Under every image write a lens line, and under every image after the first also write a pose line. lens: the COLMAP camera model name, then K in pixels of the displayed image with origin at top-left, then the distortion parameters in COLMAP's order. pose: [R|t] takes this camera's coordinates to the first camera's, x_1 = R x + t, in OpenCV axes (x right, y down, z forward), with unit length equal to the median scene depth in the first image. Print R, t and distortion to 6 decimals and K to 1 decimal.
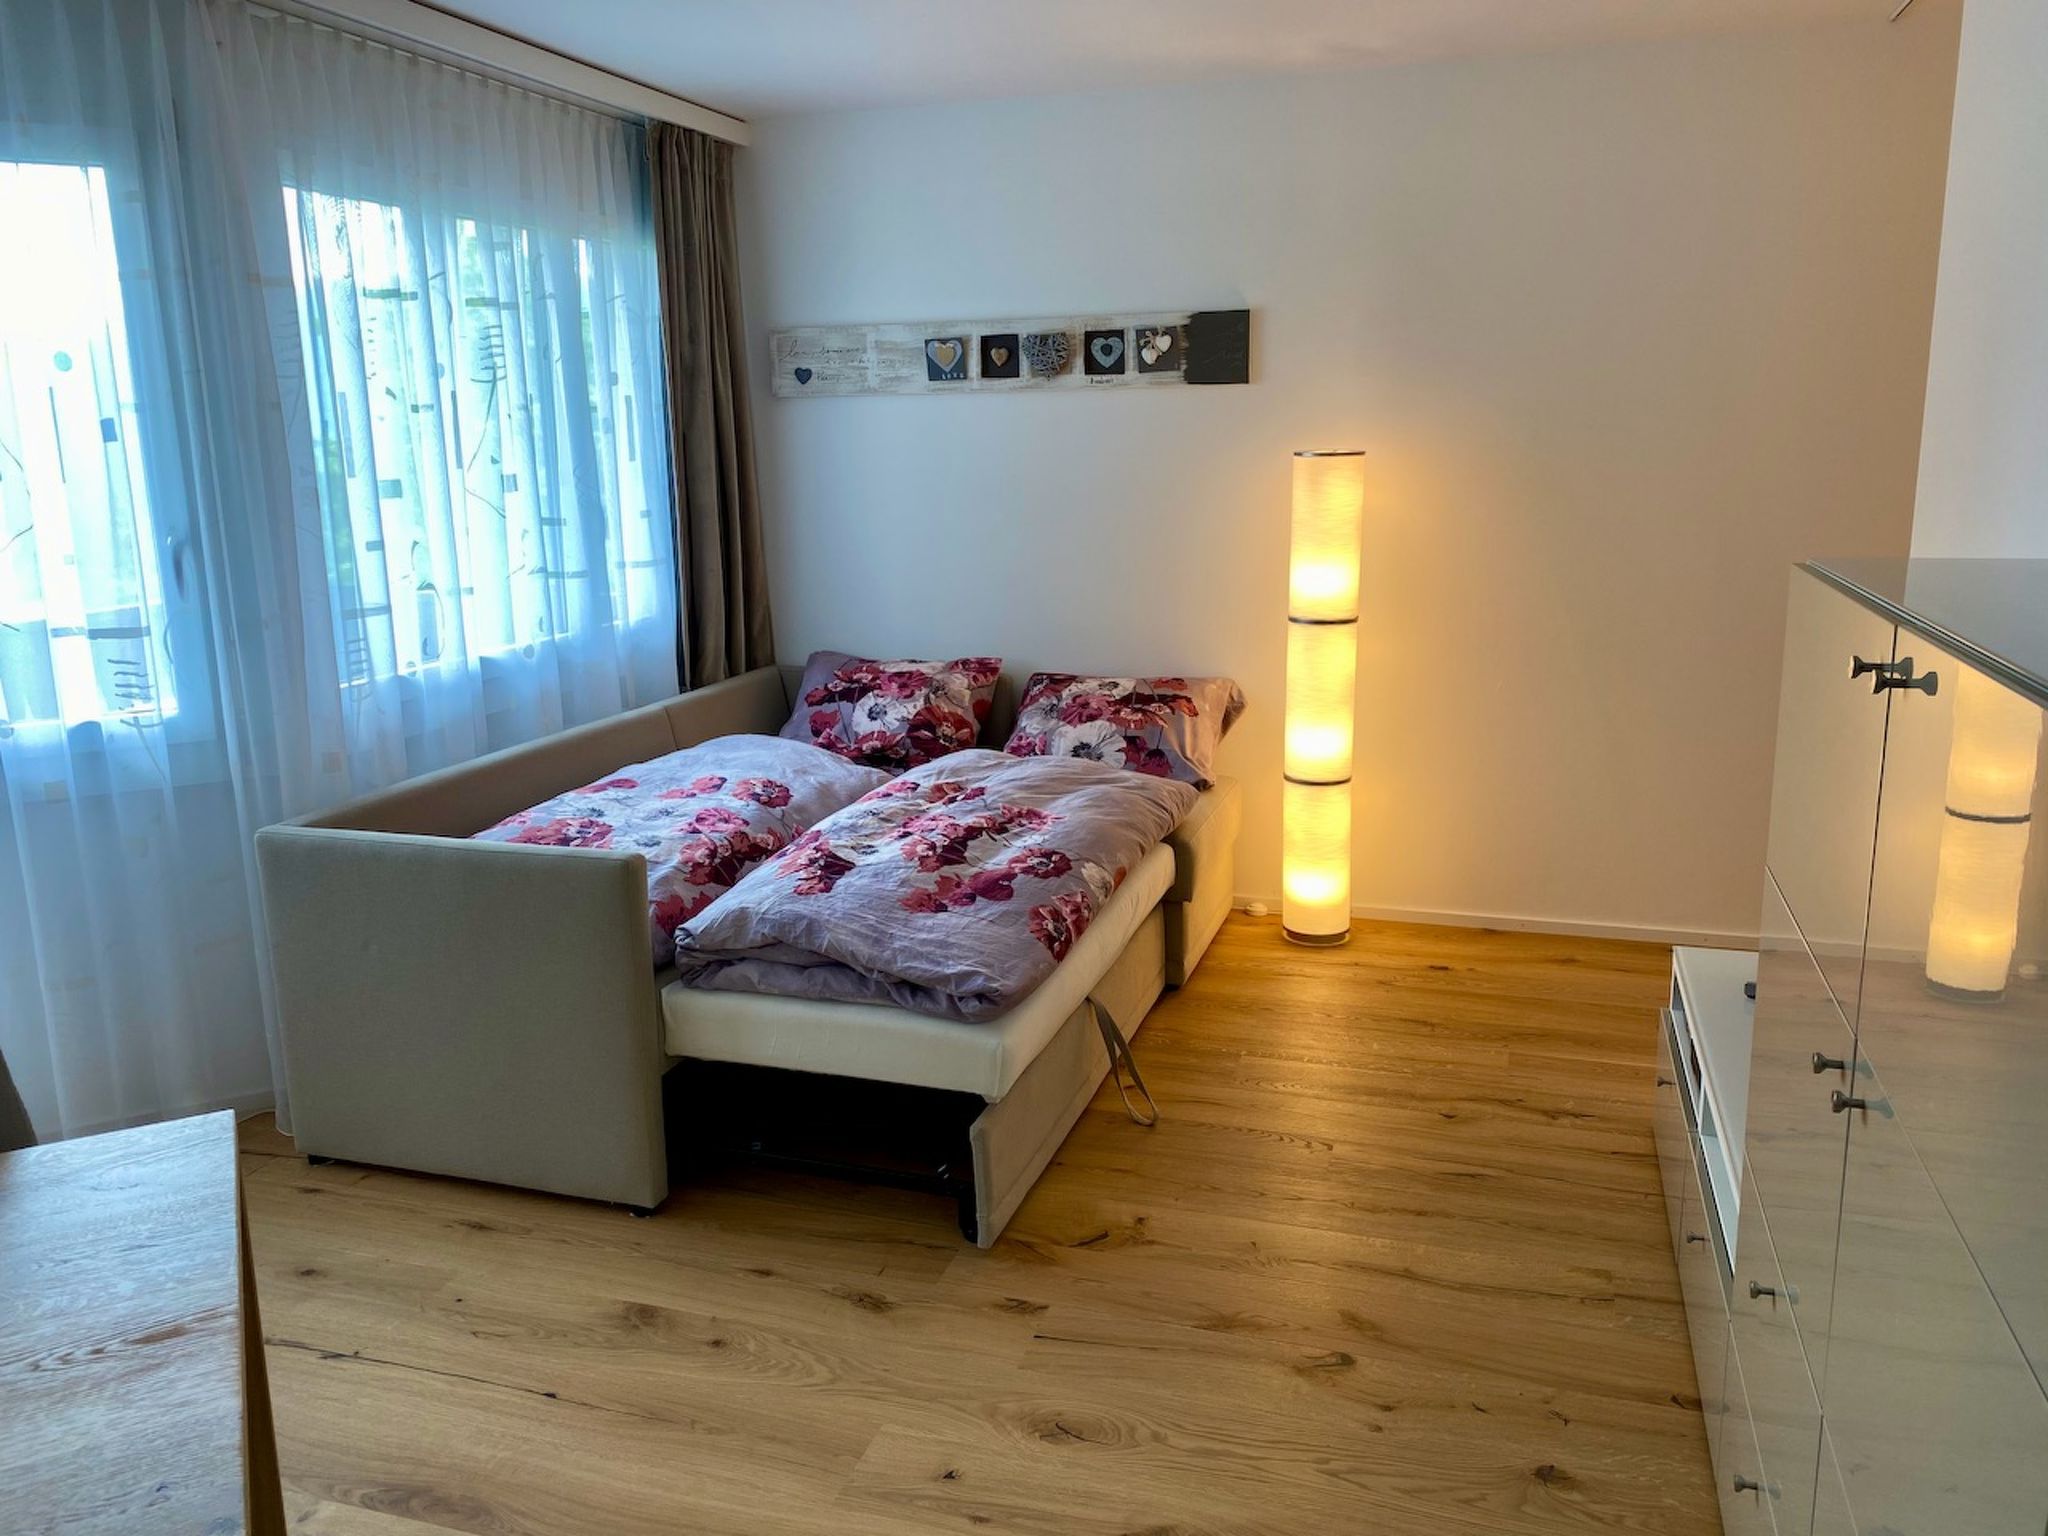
lens RADIAL K [[1539.0, 0, 1029.4], [0, 1539.0, 758.9], [0, 0, 1]] dist [-0.003264, 0.006532]
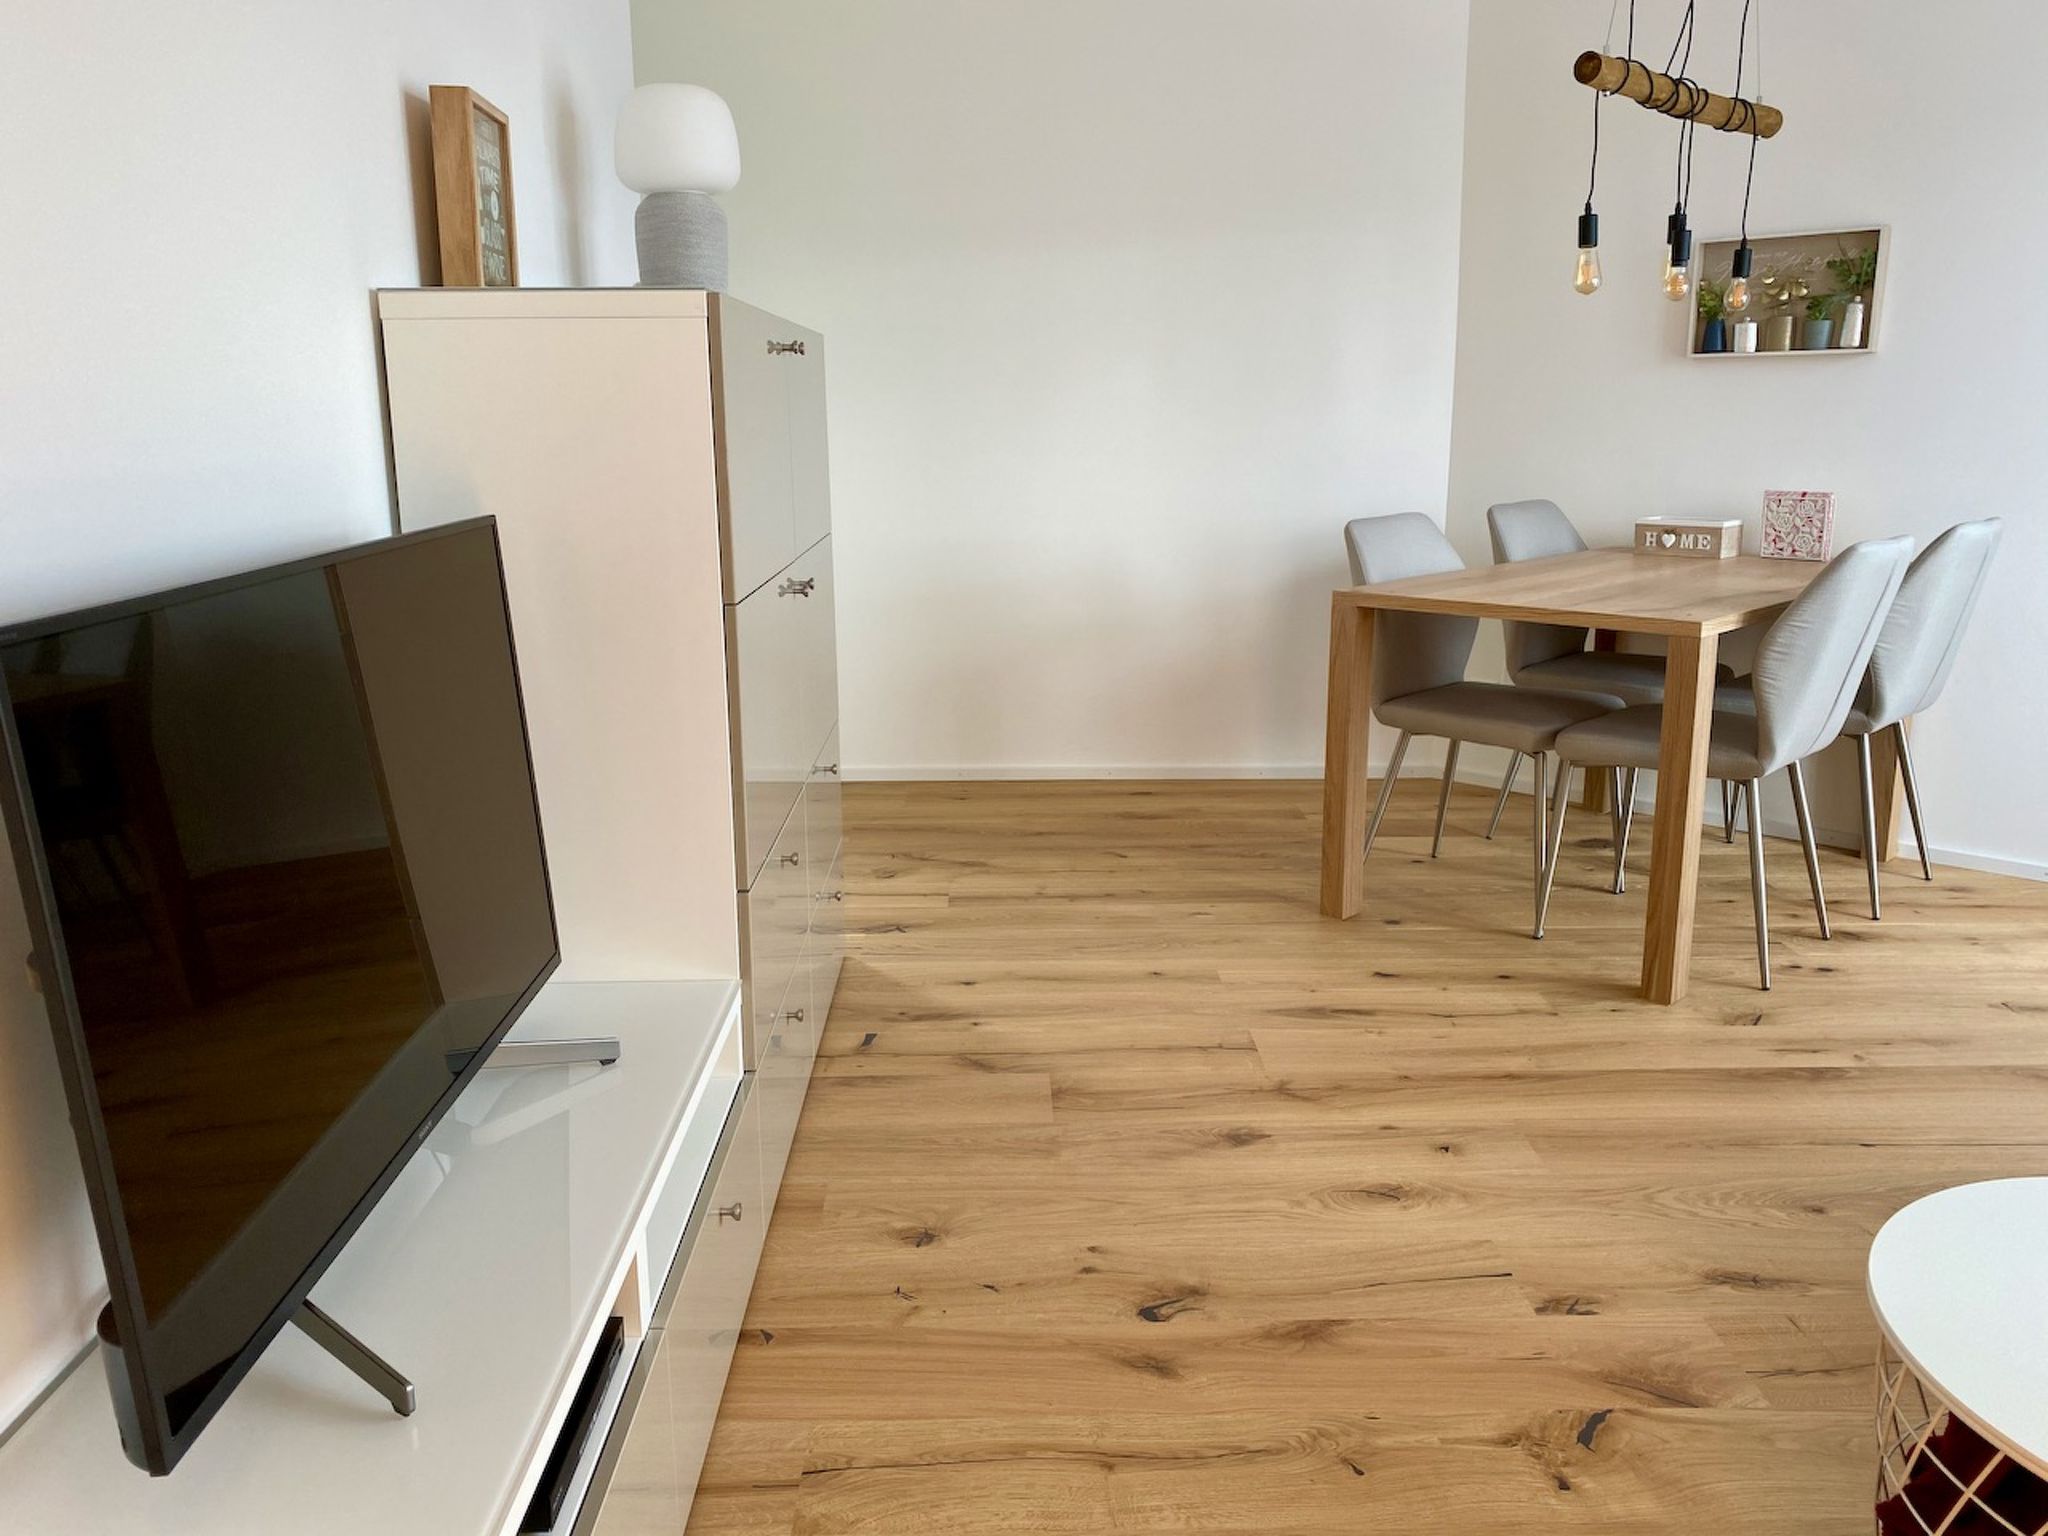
lens RADIAL K [[1548.4, 0, 1024.0], [0, 1548.4, 768.0], [0, 0, 1]] dist [0.008720, -0.002374]
pose [[-0.947011, 0.099183, -0.305504, 0.374691], [-0.043037, 0.903373, 0.426690, -0.166179], [0.318305, 0.417228, -0.851236, 1.187637]]
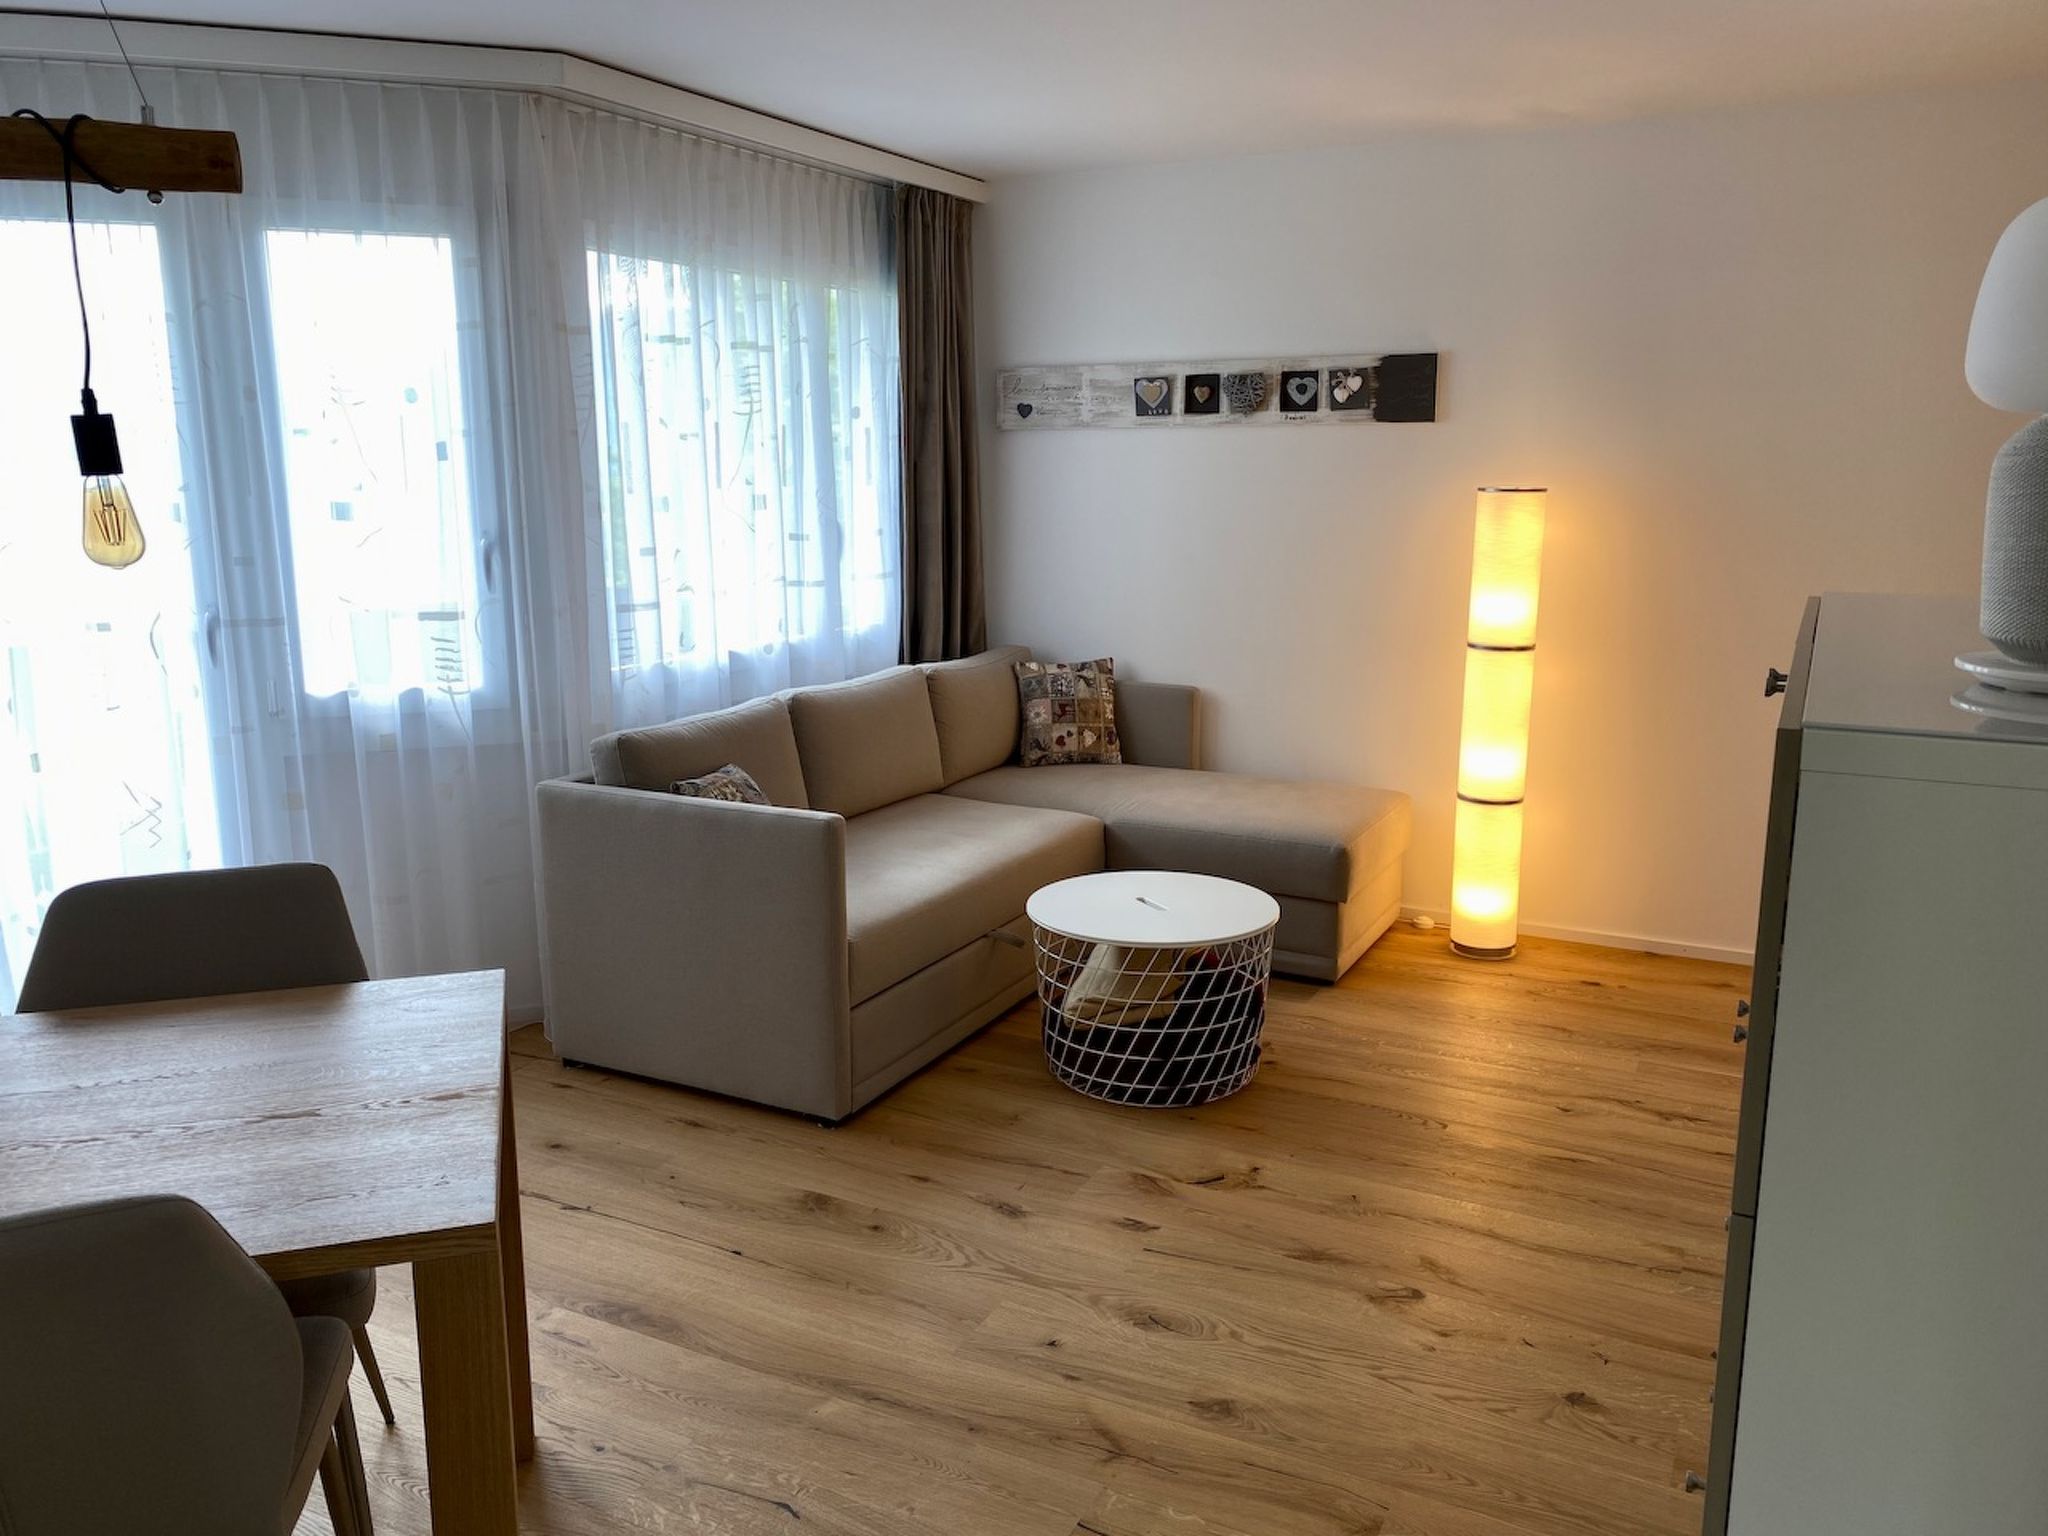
lens RADIAL K [[1548.4, 0, 1024.0], [0, 1548.4, 768.0], [0, 0, 1]] dist [0.008720, -0.002374]
pose [[0.984754, 0.048034, -0.167192, 0.072355], [-0.050309, 0.998689, -0.009398, 0.024869], [0.166522, 0.017666, 0.985880, -0.128530]]
